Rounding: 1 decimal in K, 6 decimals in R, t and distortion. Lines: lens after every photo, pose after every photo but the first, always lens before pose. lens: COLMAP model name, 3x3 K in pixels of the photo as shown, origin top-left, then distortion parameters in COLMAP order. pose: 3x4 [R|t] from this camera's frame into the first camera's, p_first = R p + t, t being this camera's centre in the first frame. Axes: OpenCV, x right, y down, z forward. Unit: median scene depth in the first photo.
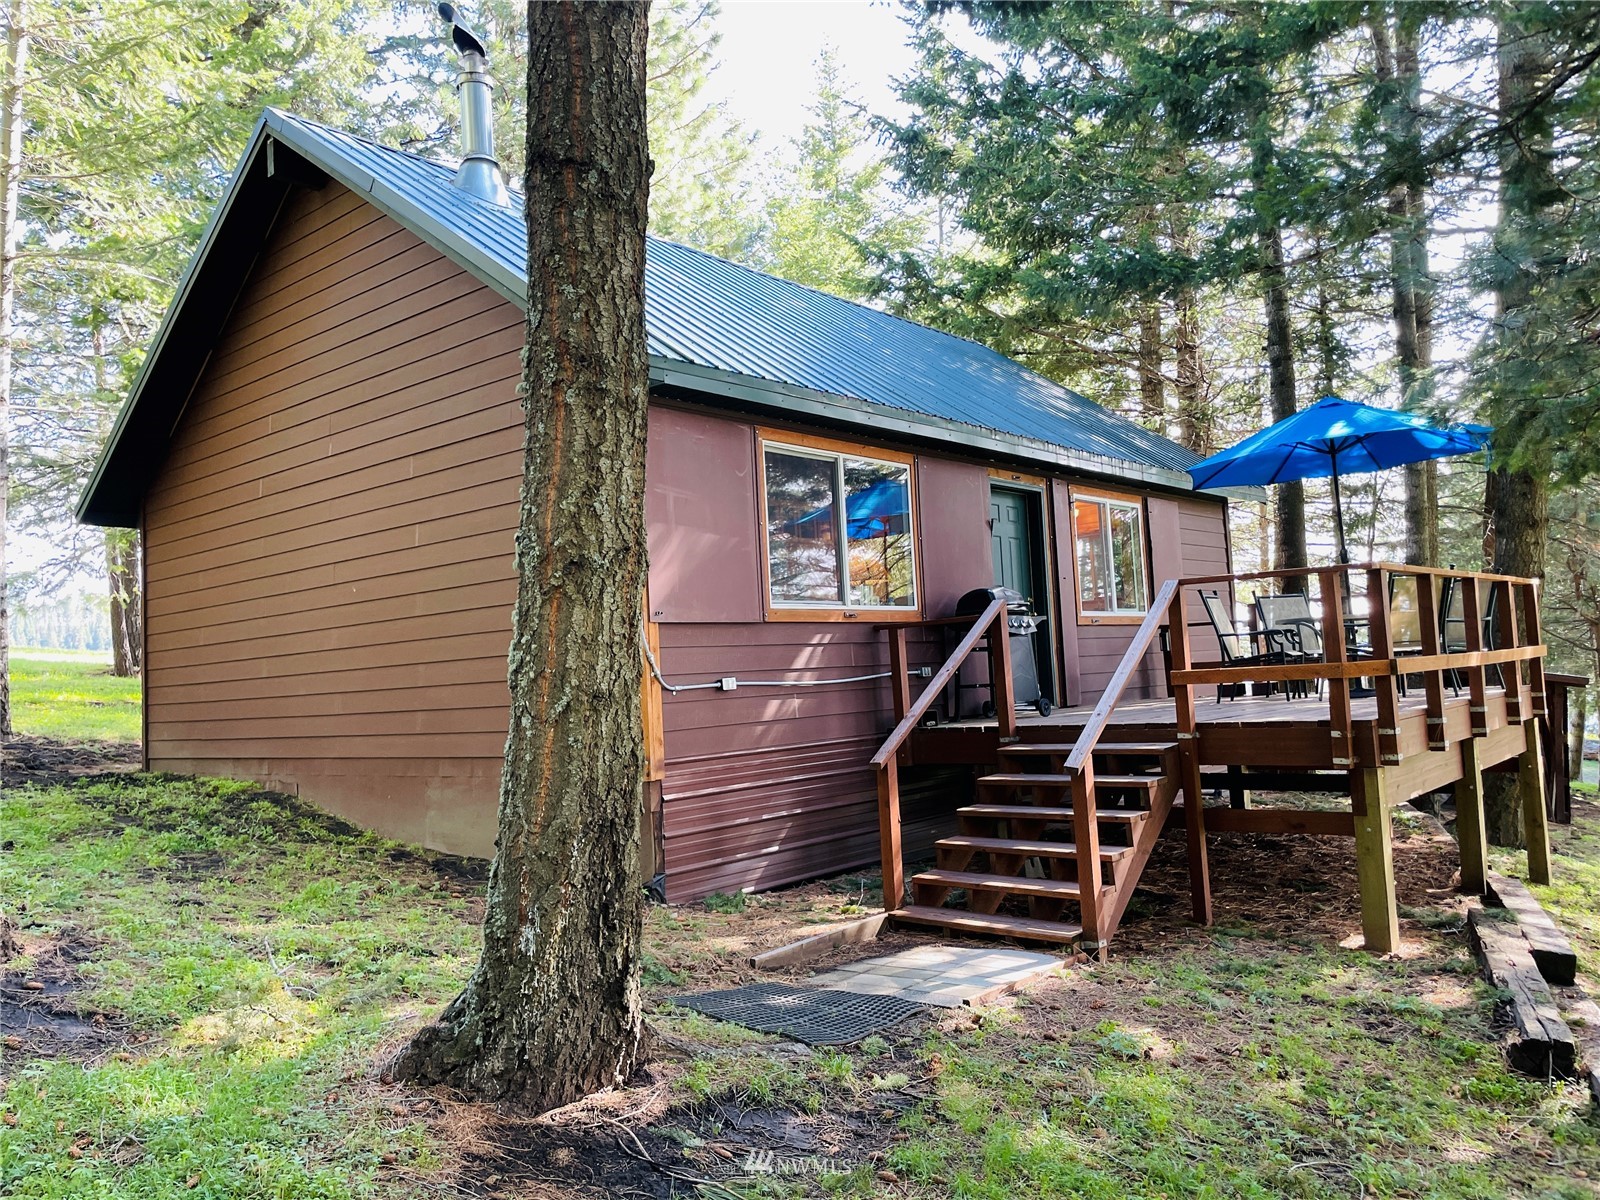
lens RADIAL K [[1215.9, 0, 811.4], [0, 1215.9, 589.7], [0, 0, 1]] dist [0.100559, -0.169957]
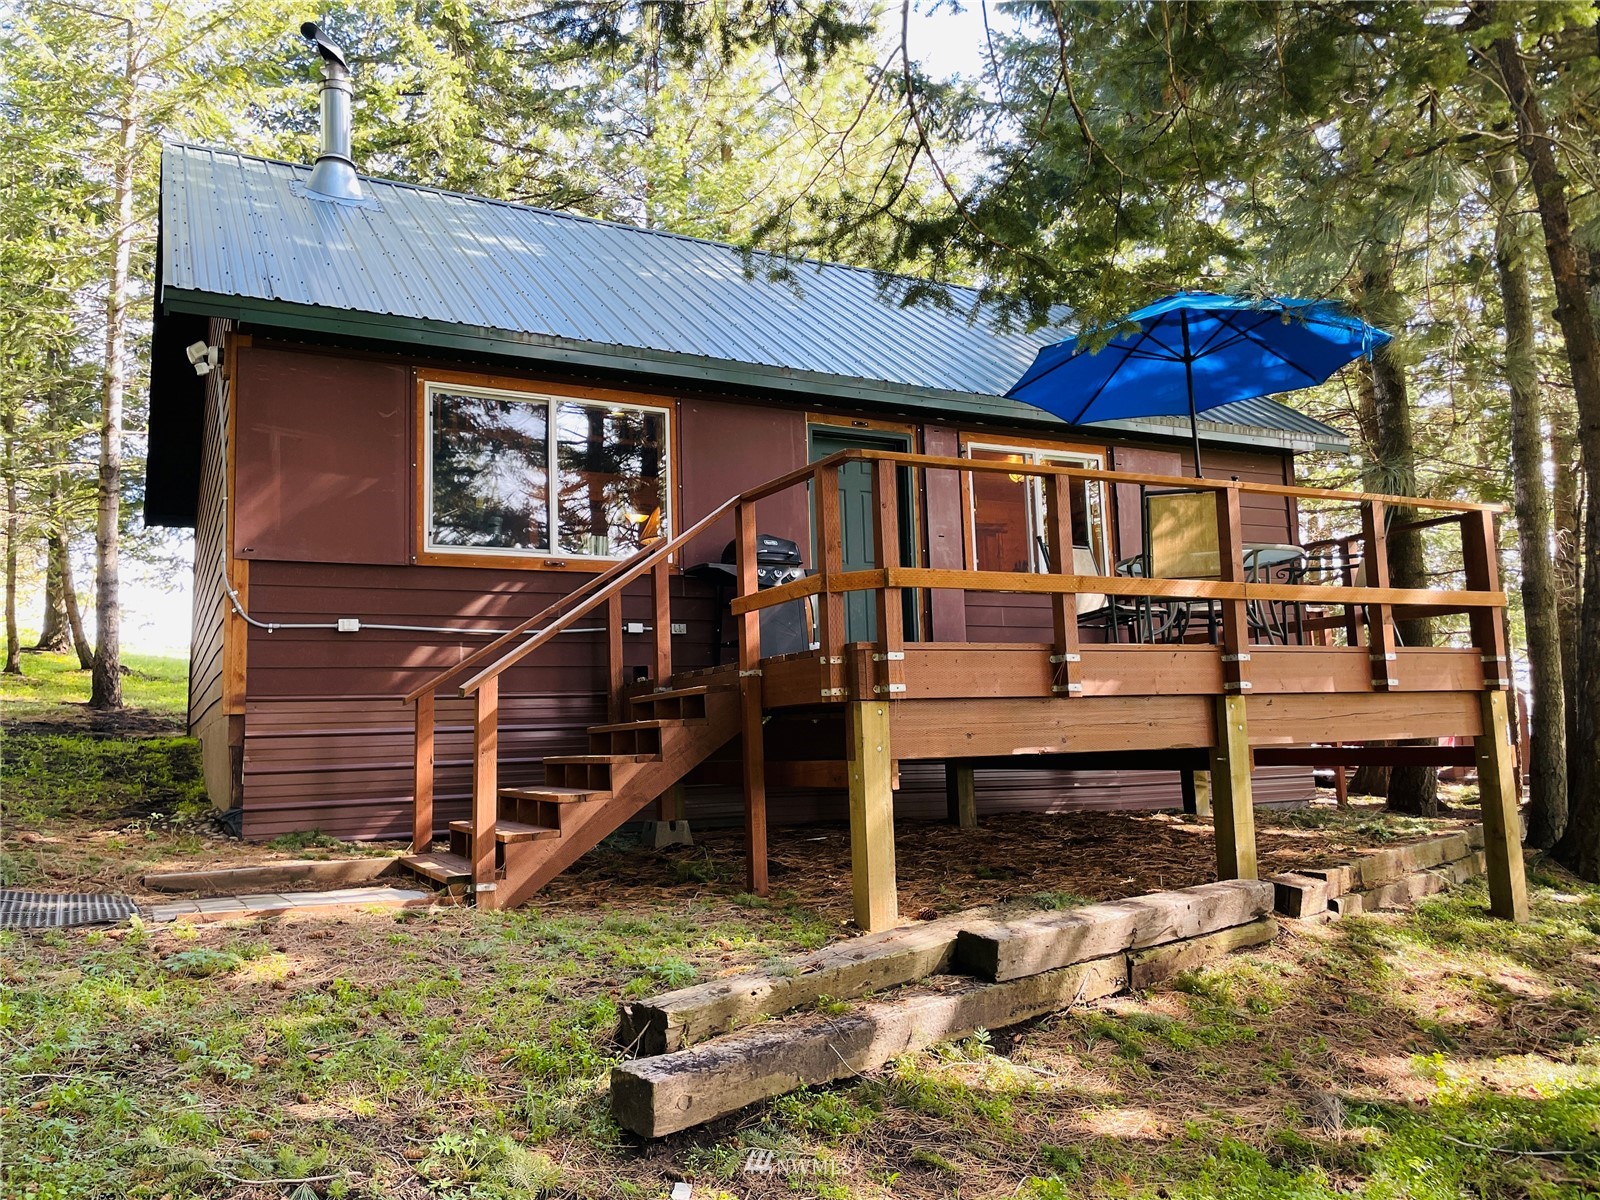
lens RADIAL K [[1215.9, 0, 811.4], [0, 1215.9, 589.7], [0, 0, 1]] dist [0.100559, -0.169957]
pose [[0.930030, -0.023327, -0.366742, 0.591253], [0.008249, 0.999057, -0.042628, 0.086571], [0.367390, 0.036620, 0.929346, 0.198793]]
